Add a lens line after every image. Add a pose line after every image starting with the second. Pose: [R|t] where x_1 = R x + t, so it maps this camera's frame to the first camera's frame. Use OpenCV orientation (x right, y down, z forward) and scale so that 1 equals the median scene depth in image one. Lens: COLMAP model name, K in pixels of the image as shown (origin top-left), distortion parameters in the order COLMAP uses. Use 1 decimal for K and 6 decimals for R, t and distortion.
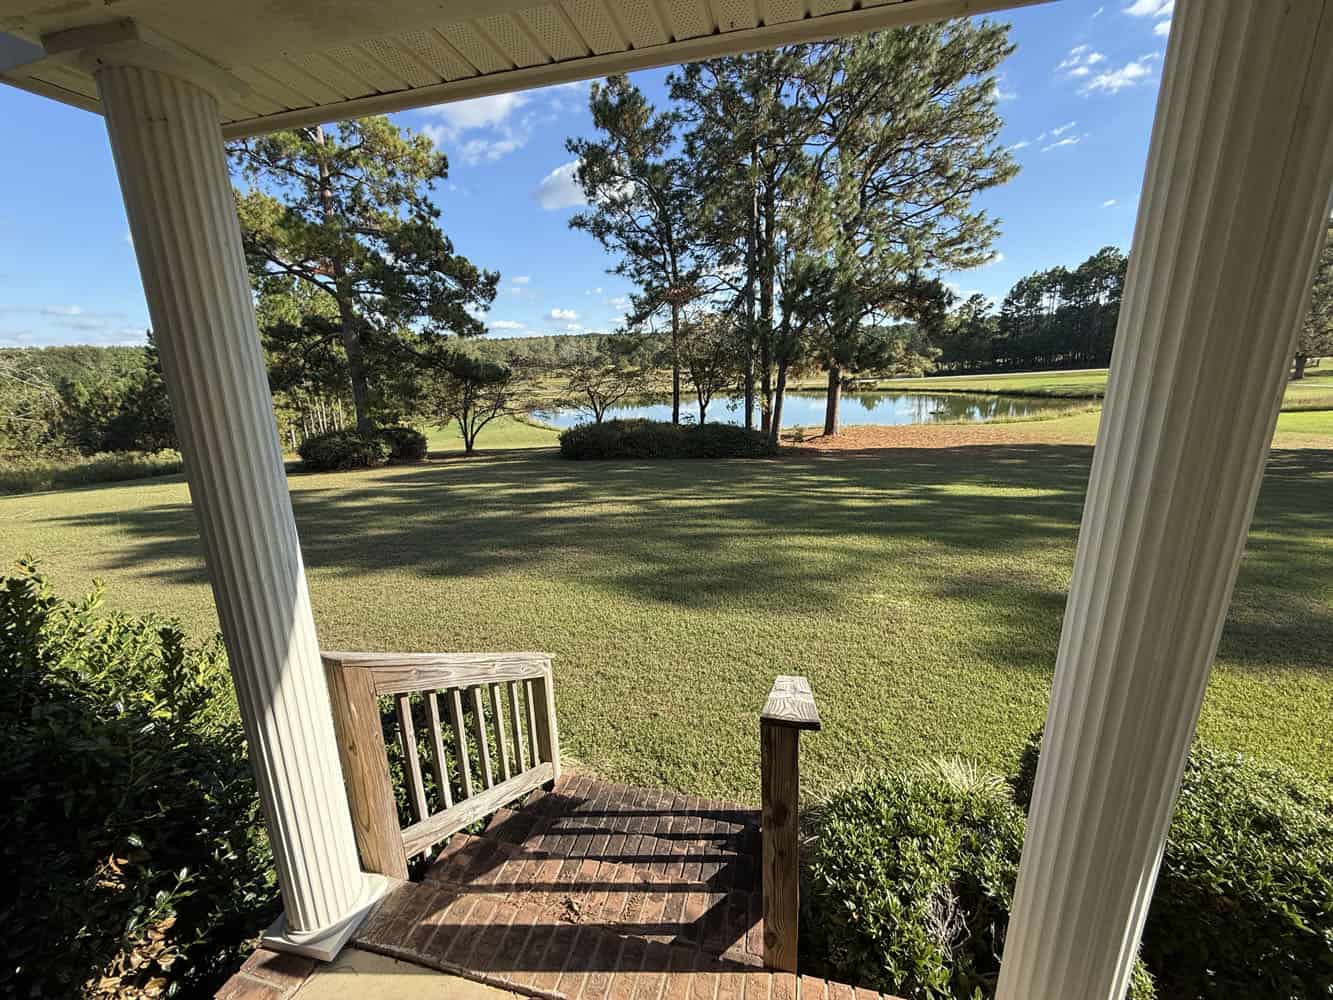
lens RADIAL K [[532.2, 0, 660.7], [0, 532.2, 500.9], [0, 0, 1]] dist [-0.003551, 0.000562]
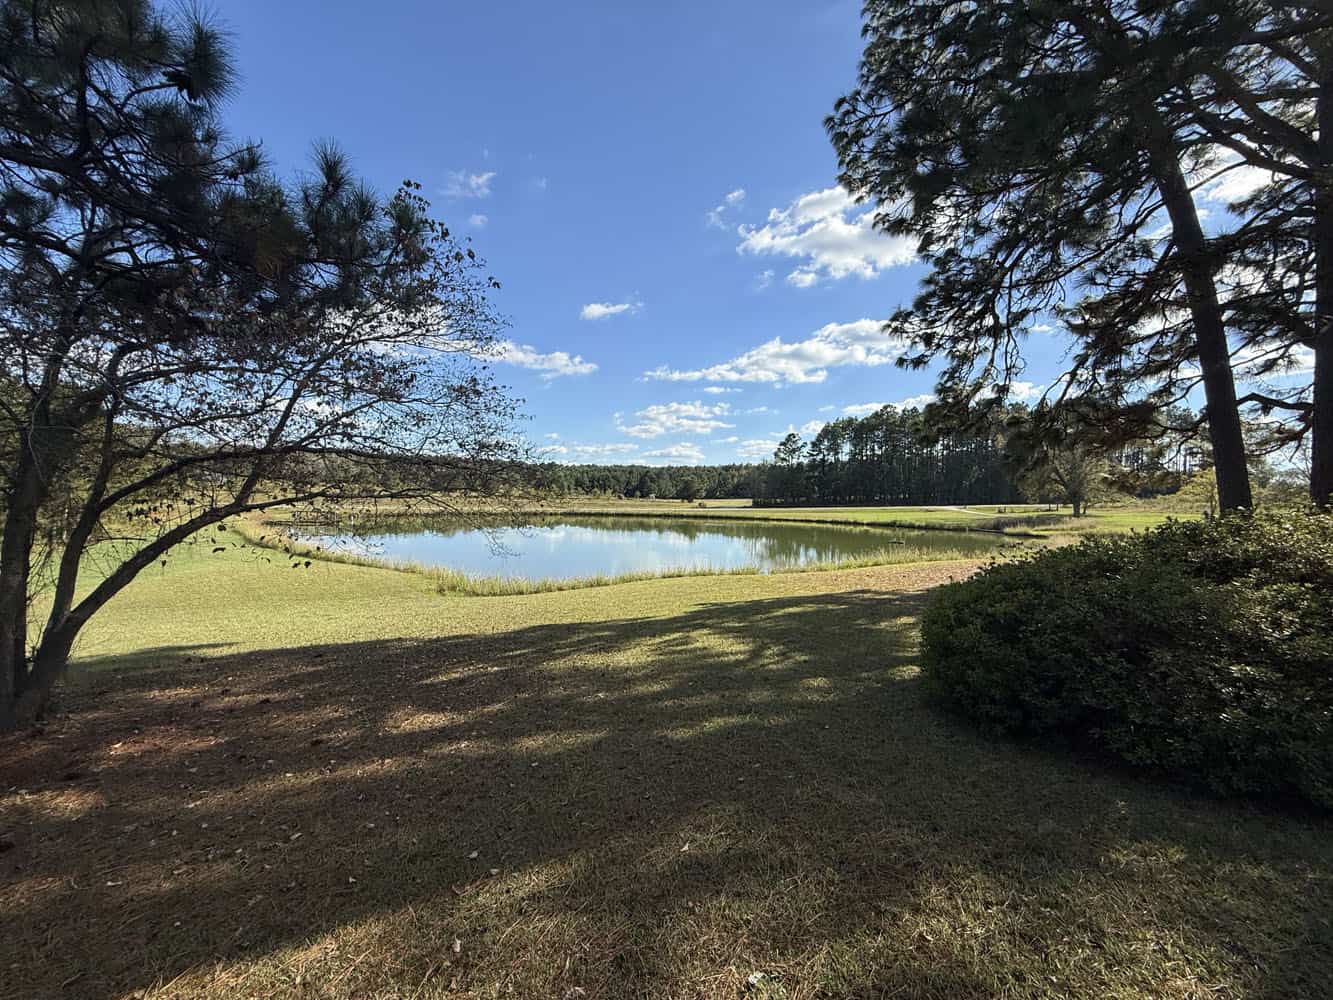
lens RADIAL K [[532.2, 0, 660.2], [0, 532.2, 503.3], [0, 0, 1]] dist [-0.003551, 0.000562]
pose [[0.907818, 0.049982, 0.416375, -0.342229], [0.049868, 0.972961, -0.225522, -0.145072], [-0.416388, 0.225497, 0.880779, 1.022966]]
